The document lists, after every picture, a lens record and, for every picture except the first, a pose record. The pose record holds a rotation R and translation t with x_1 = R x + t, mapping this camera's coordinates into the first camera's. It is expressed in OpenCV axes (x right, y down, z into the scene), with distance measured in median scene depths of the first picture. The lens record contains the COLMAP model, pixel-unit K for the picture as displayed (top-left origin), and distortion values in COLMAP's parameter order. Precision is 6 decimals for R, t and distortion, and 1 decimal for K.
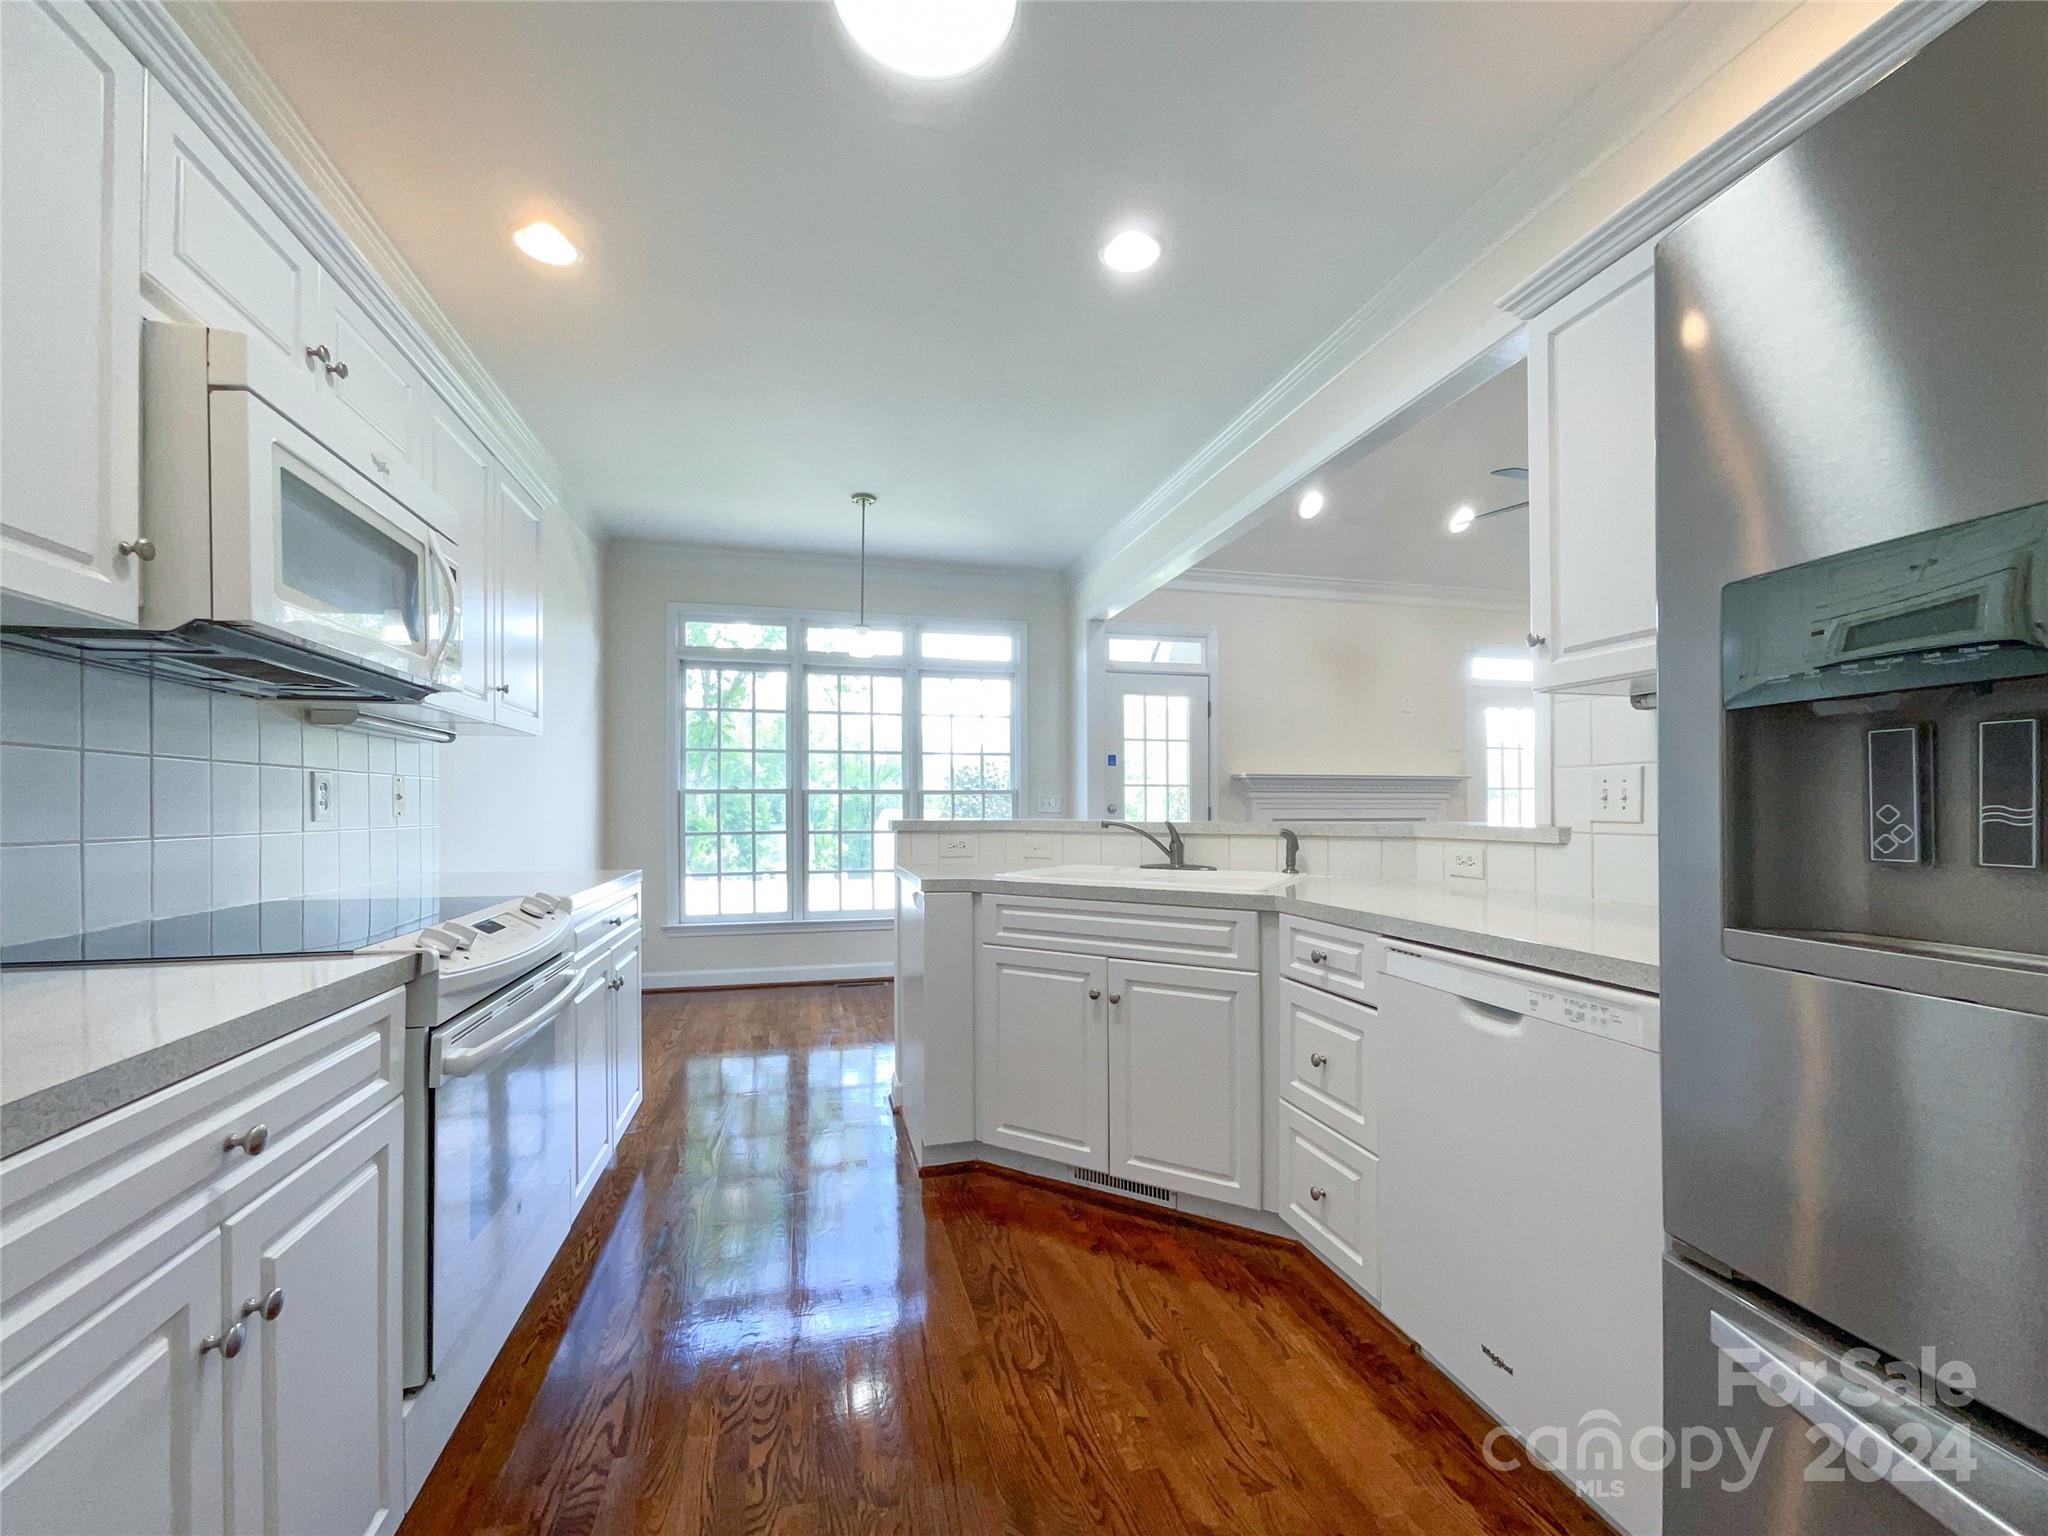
lens RADIAL K [[833.0, 0, 1022.6], [0, 833.0, 809.3], [0, 0, 1]] dist [-0.000146, -0.000308]
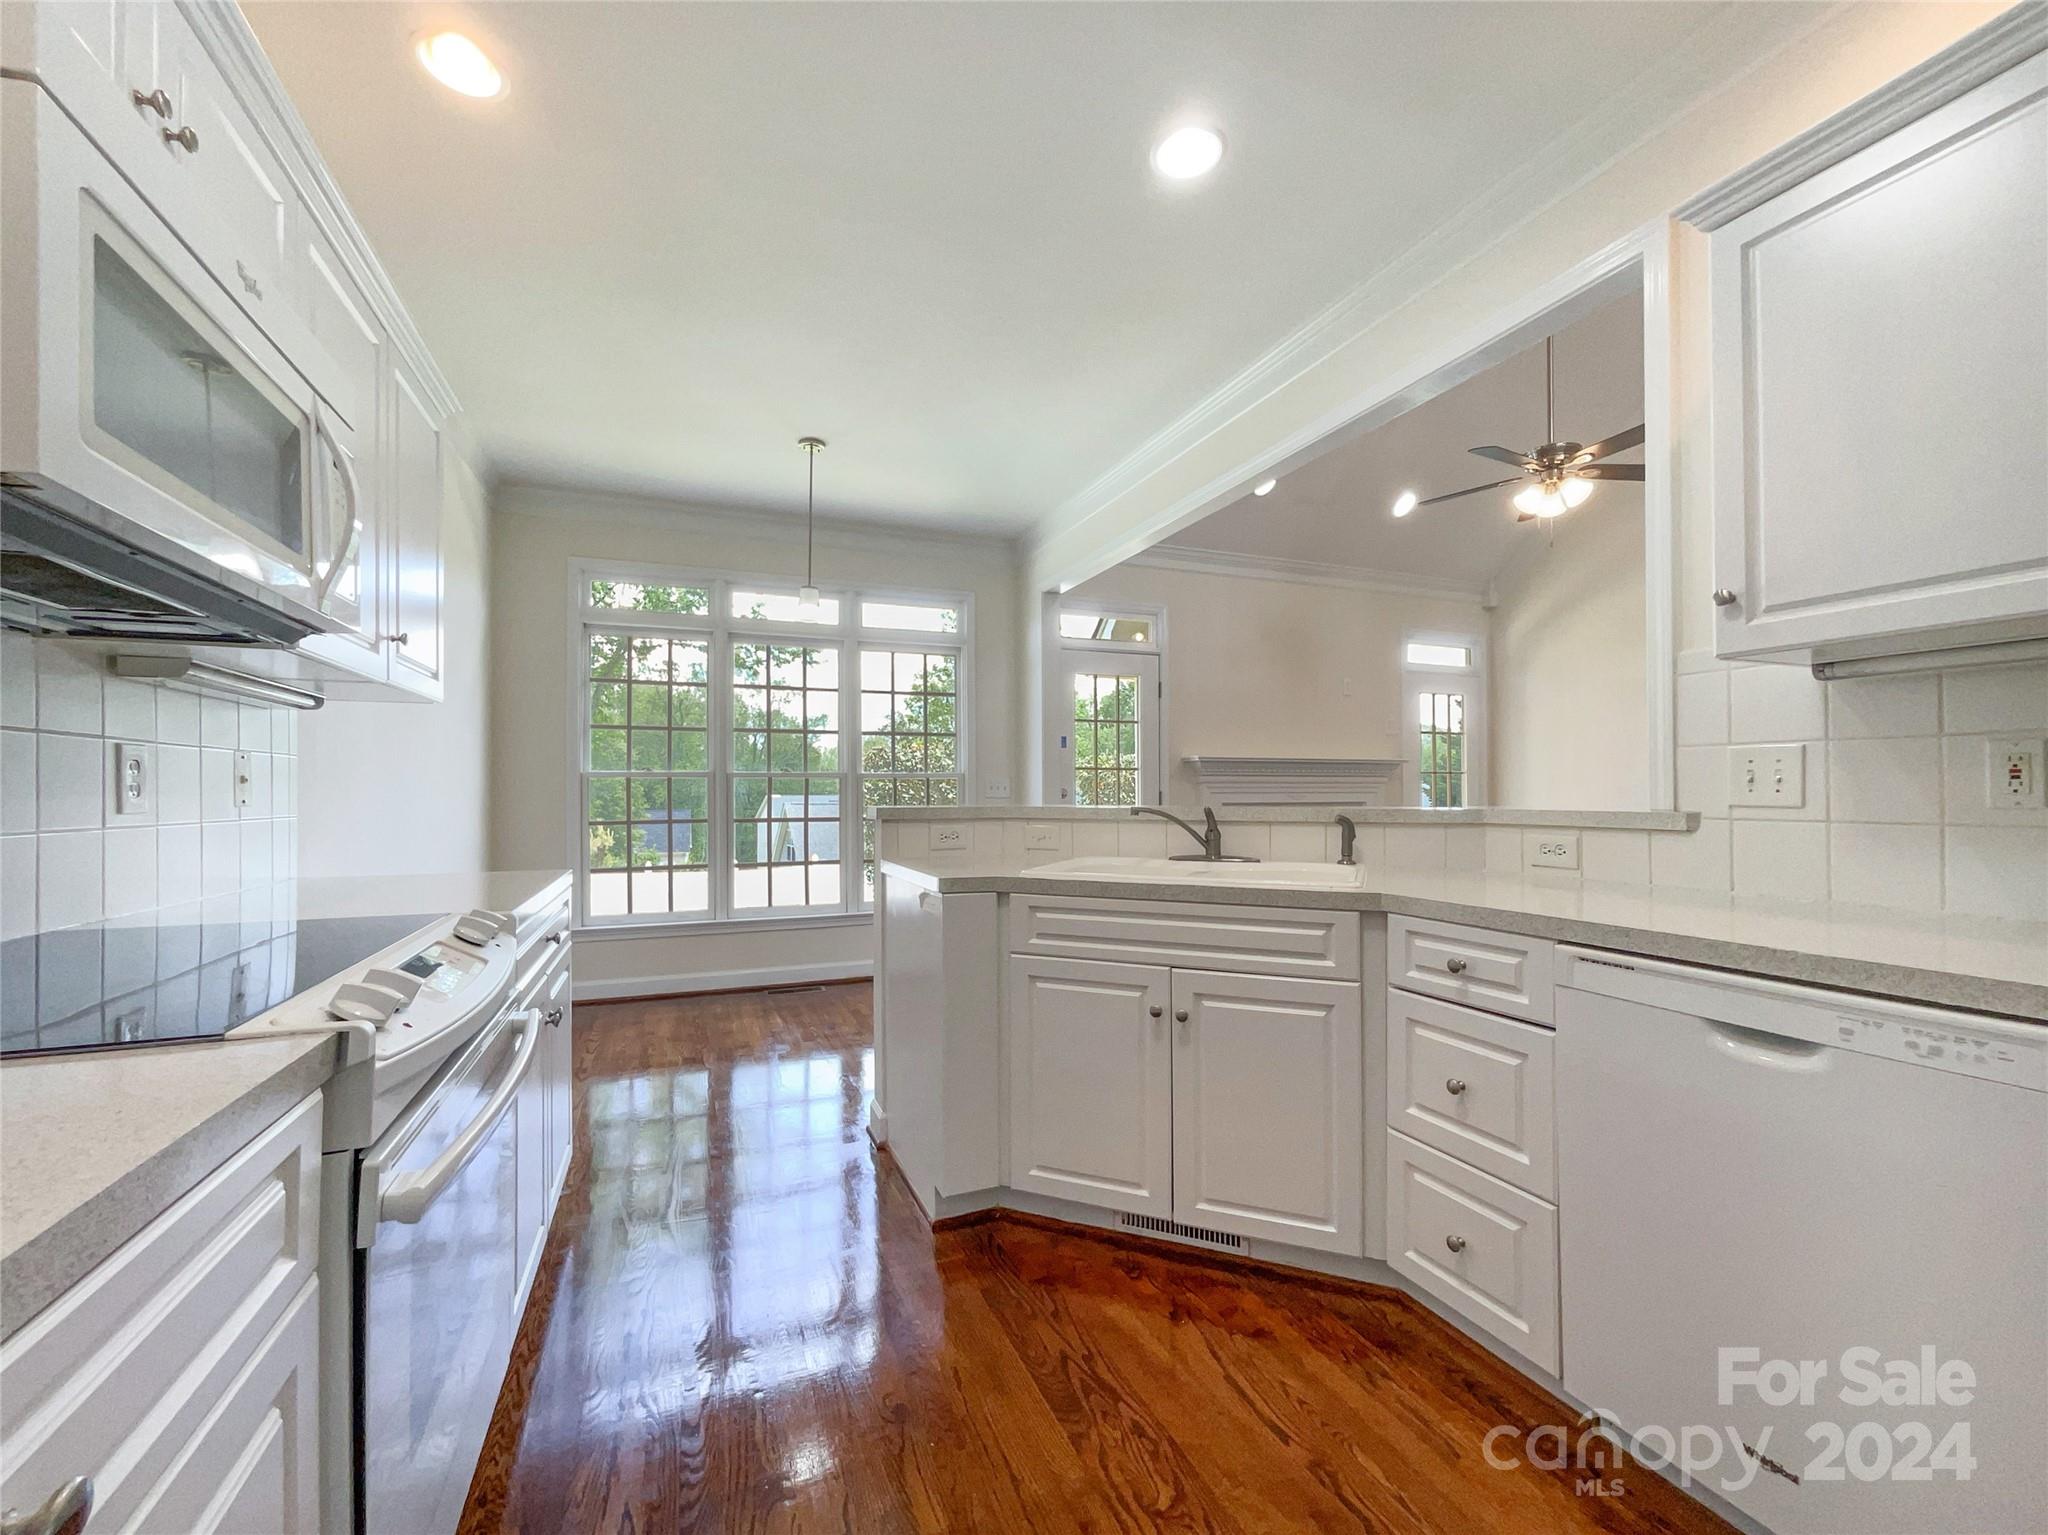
lens RADIAL K [[832.1, 0, 1019.4], [0, 832.1, 787.2], [0, 0, 1]] dist [0.003052, 0.000357]
pose [[0.991092, -0.001302, 0.133169, -0.165900], [0.002408, 0.999964, -0.008145, -0.000334], [-0.133154, 0.008393, 0.991060, 0.171542]]
